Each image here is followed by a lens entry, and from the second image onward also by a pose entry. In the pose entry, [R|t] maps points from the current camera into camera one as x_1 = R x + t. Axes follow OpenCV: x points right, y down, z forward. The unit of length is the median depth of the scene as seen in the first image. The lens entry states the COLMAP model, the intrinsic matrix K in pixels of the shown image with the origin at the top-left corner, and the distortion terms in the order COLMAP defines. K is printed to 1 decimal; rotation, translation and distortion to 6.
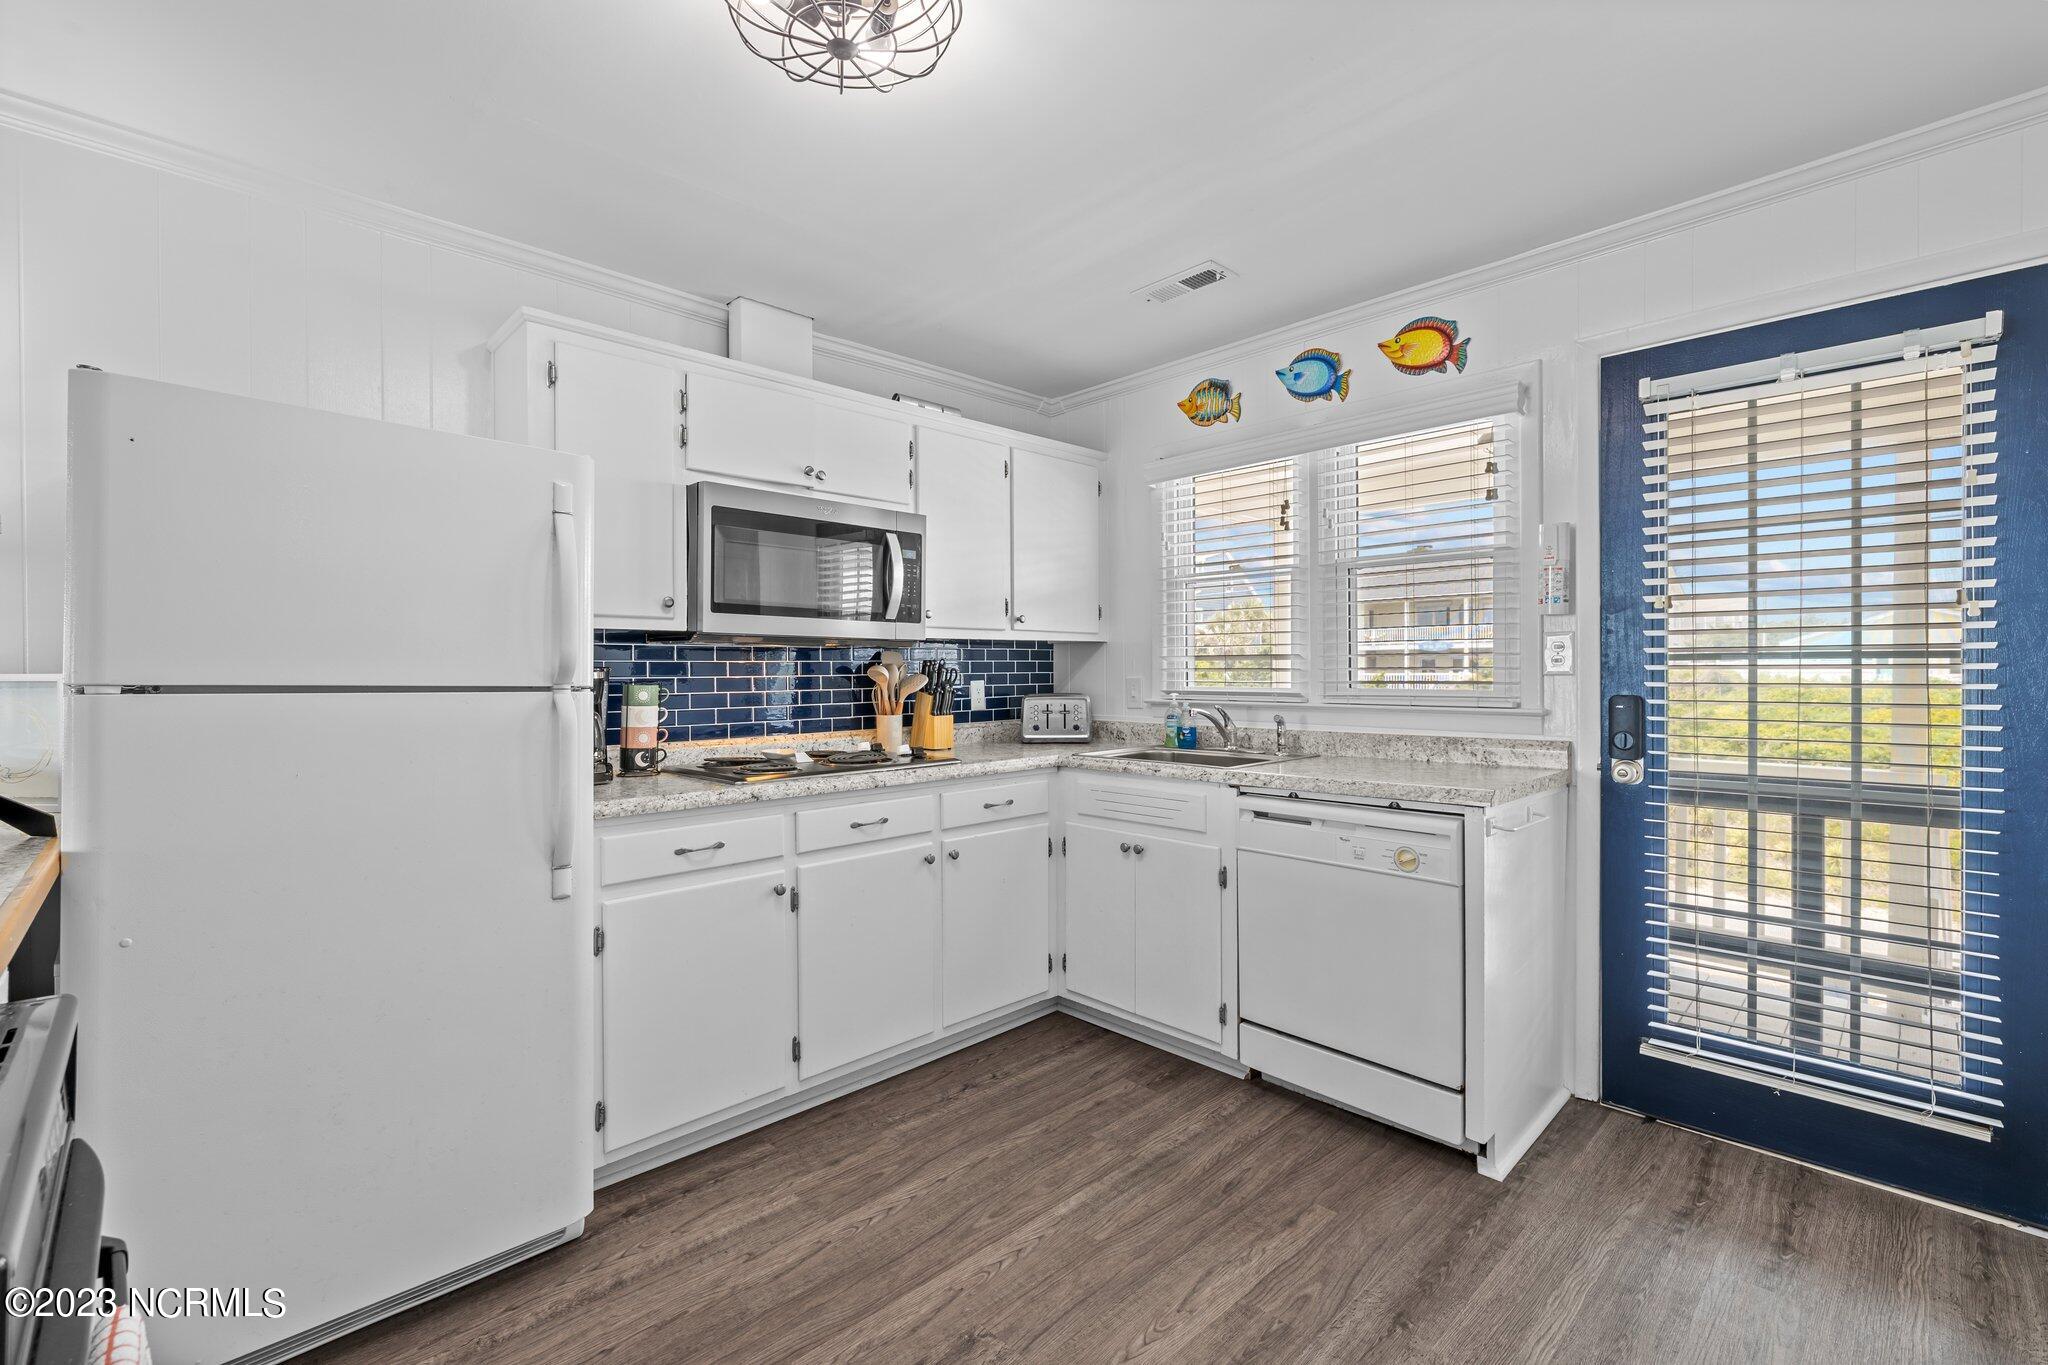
lens RADIAL K [[880.3, 0, 1016.5], [0, 880.3, 671.6], [0, 0, 1]] dist [0.000035, -0.000543]
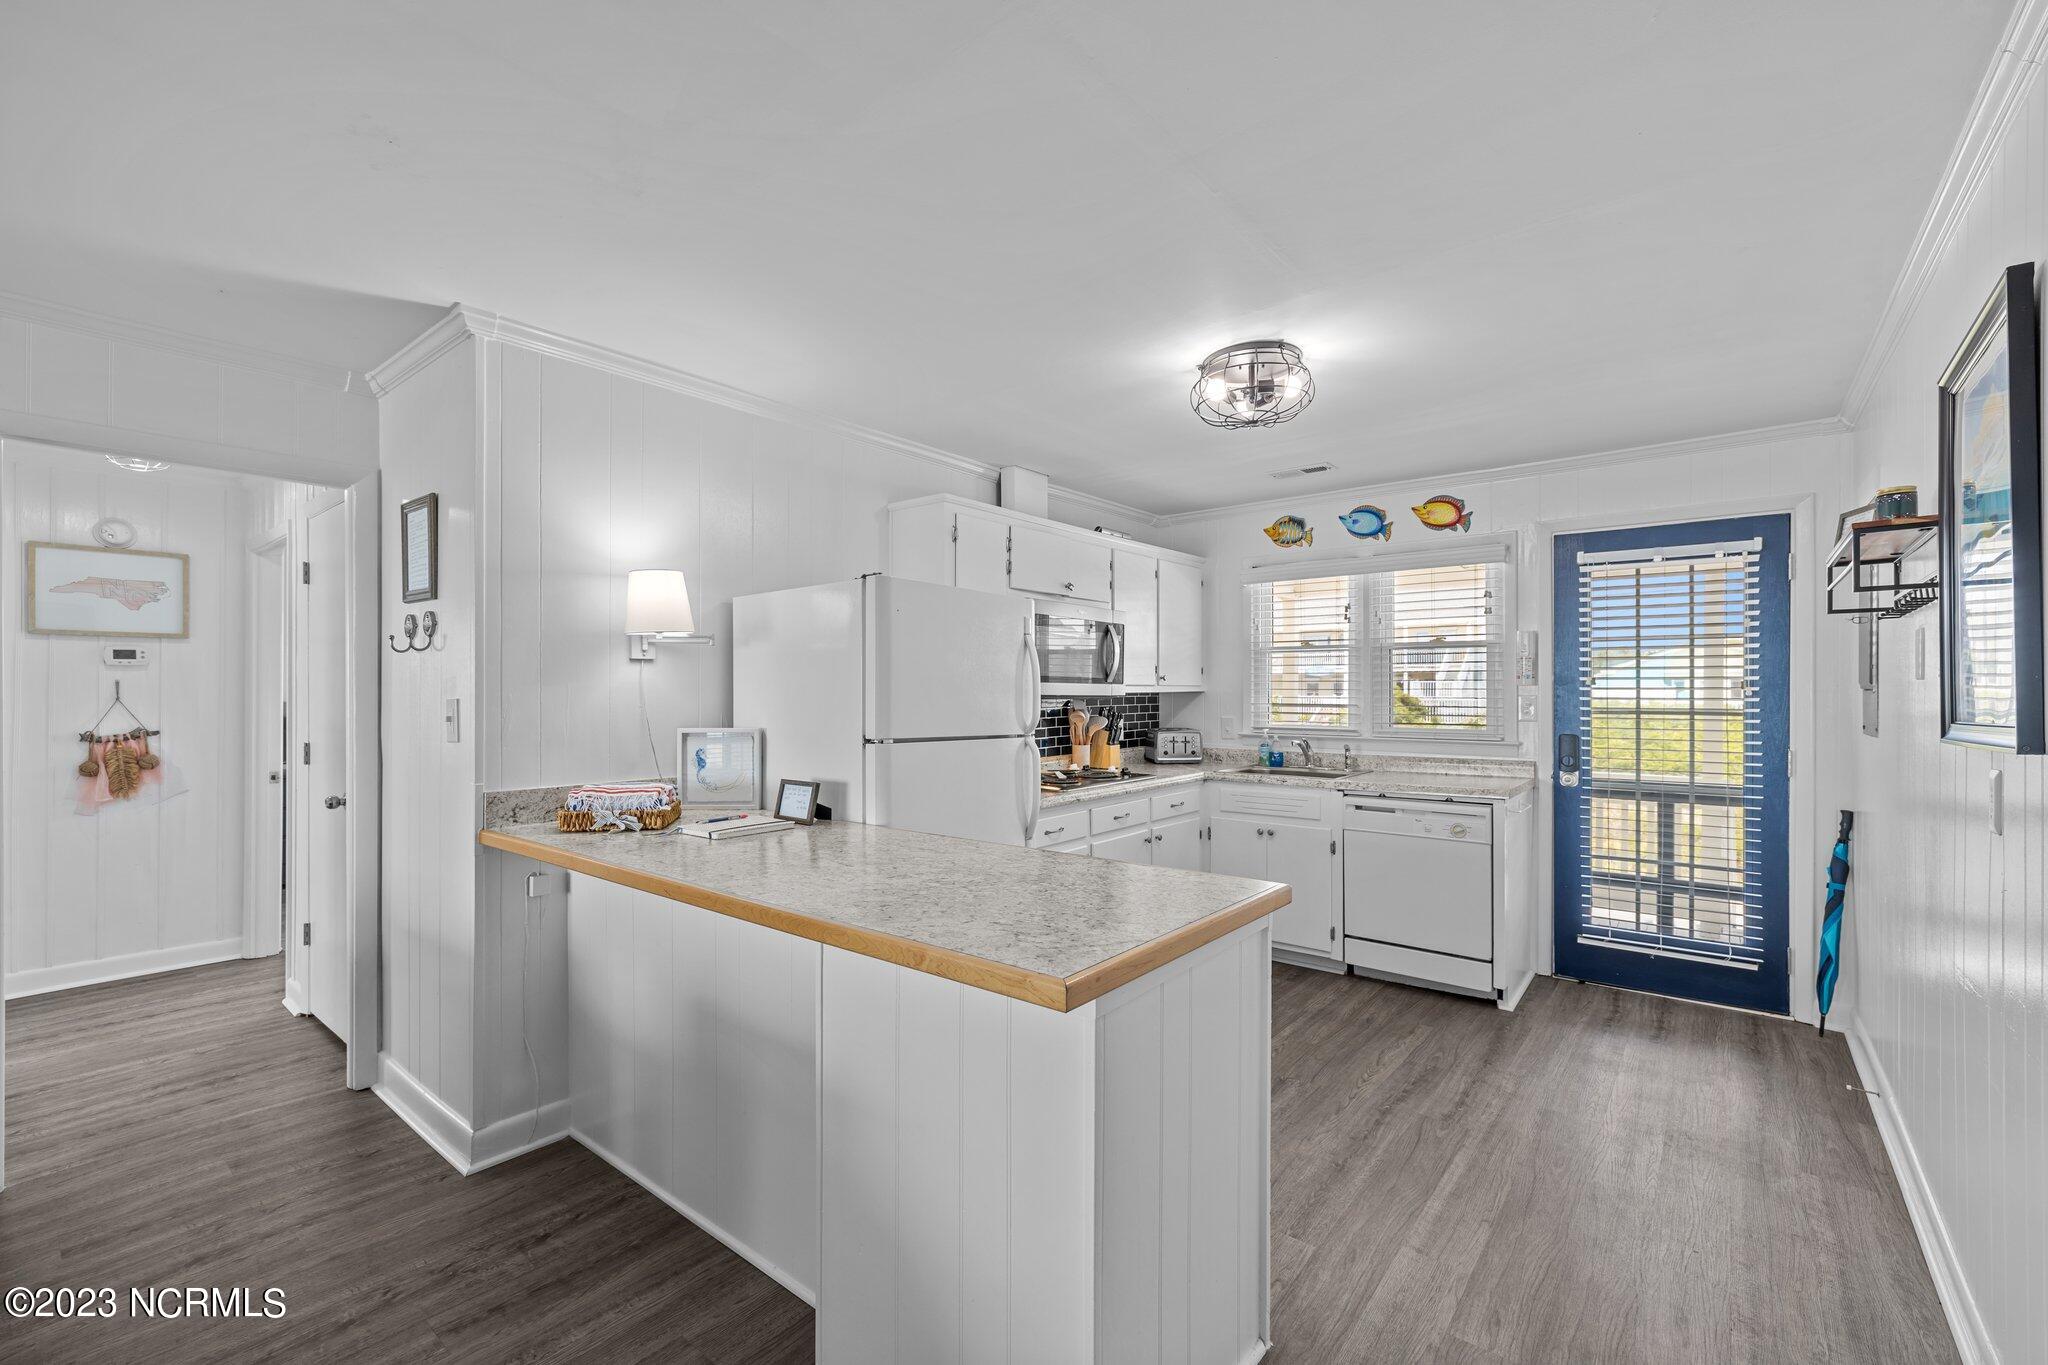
lens RADIAL K [[857.4, 0, 1026.2], [0, 857.4, 686.2], [0, 0, 1]] dist [-0.000479, 0.000087]
pose [[0.991906, 0.005366, 0.126857, -0.515837], [-0.004520, 0.999966, -0.006956, -0.045926], [-0.126890, 0.006327, 0.991897, -0.473872]]
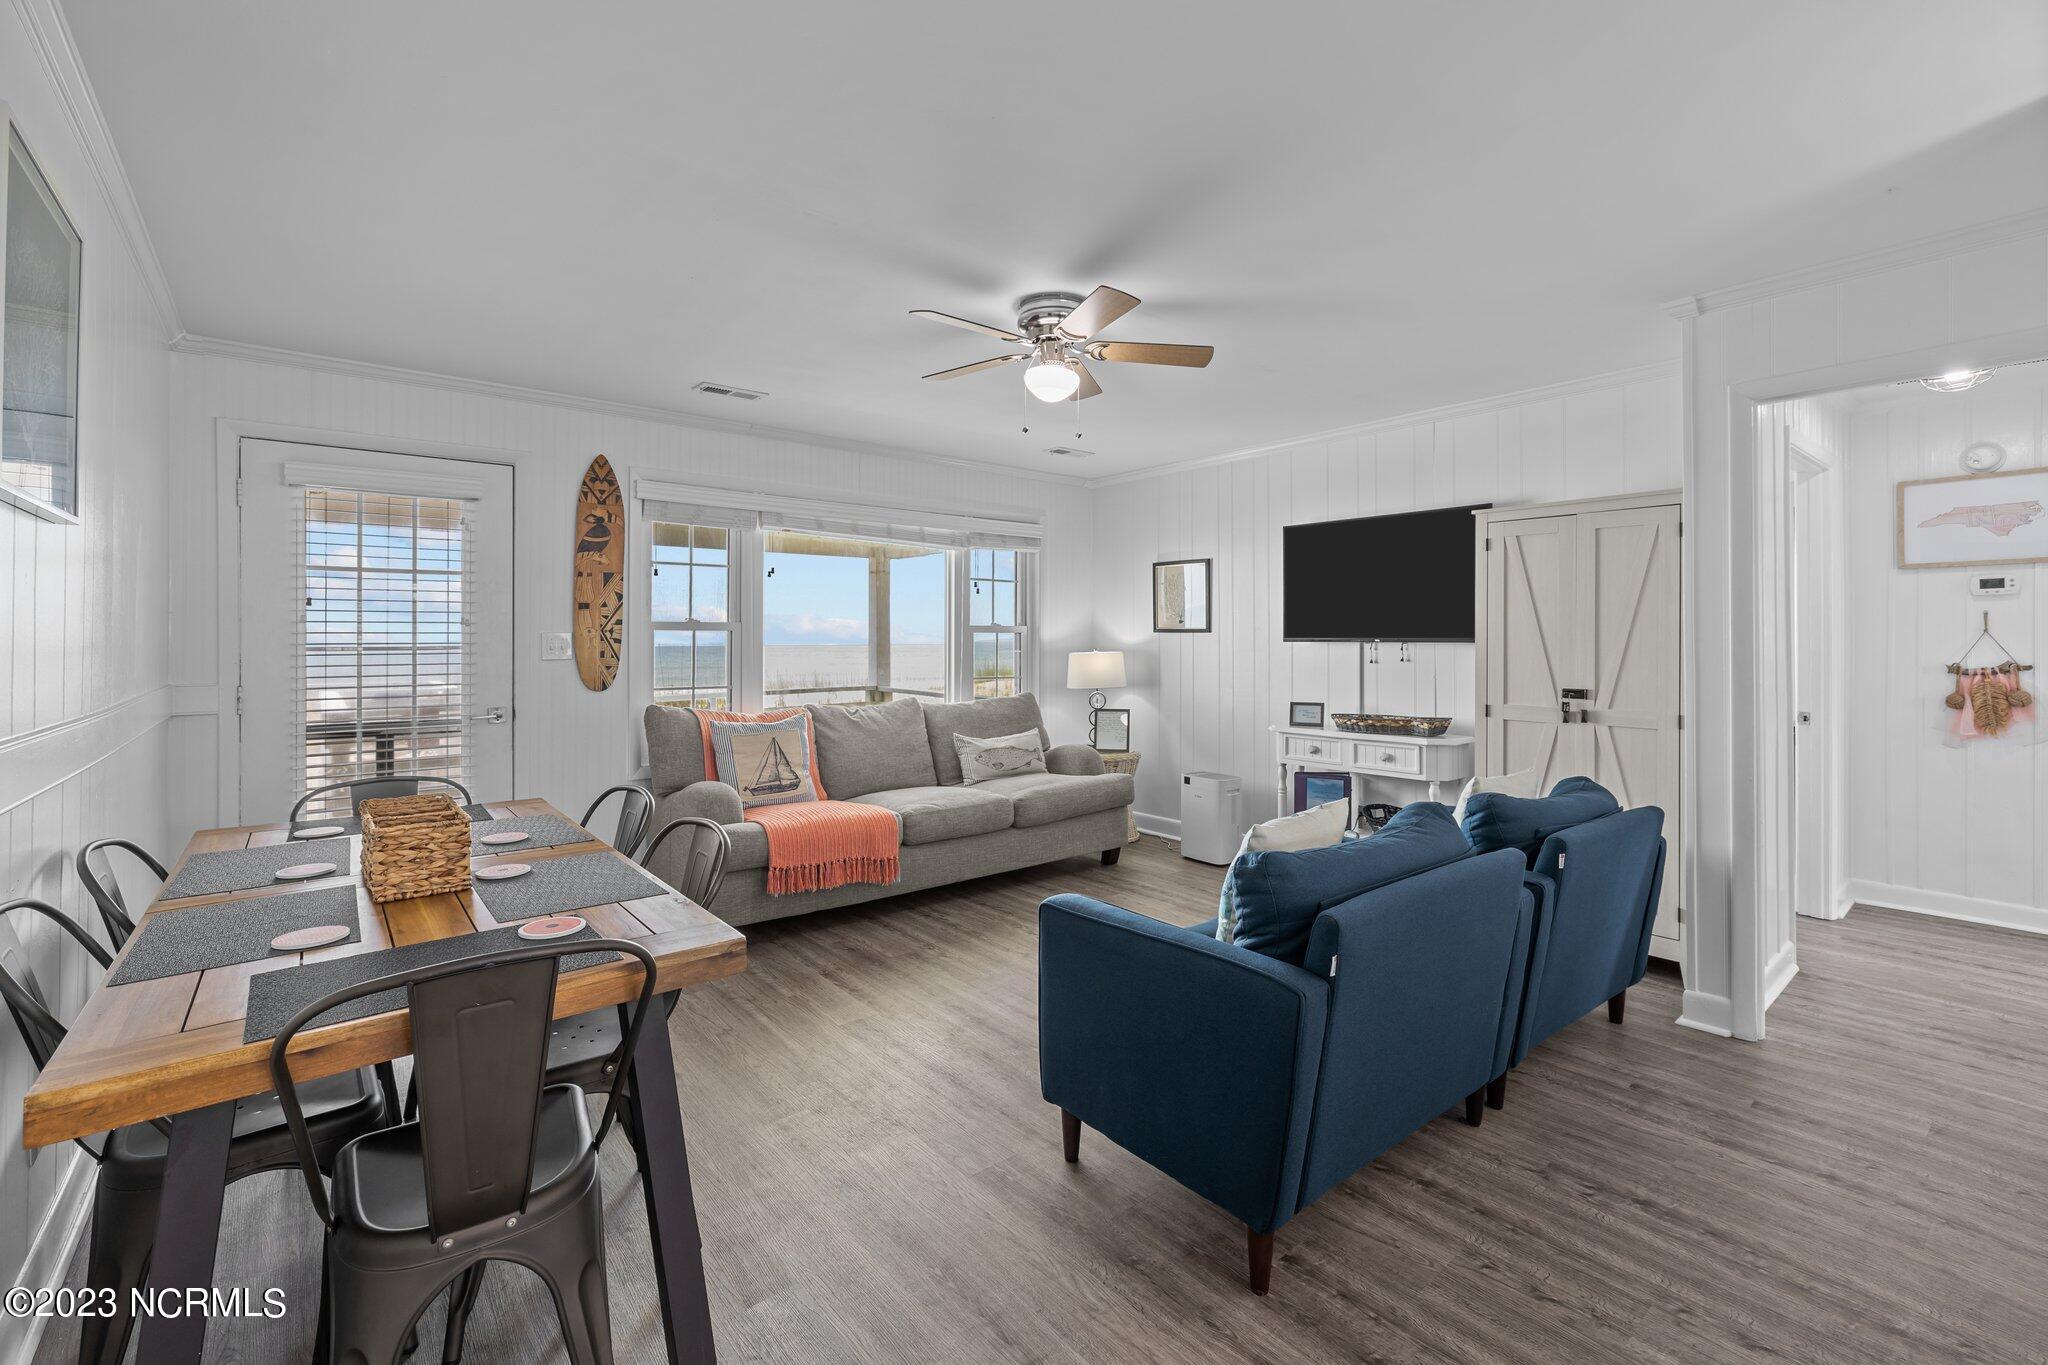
lens RADIAL K [[876.8, 0, 1022.2], [0, 876.8, 637.6], [0, 0, 1]] dist [0.002533, 0.000525]
pose [[-0.070872, 0.002706, -0.997482, -0.313369], [0.002979, 0.999992, 0.002502, -0.022939], [0.997481, -0.002794, -0.070879, -0.282732]]
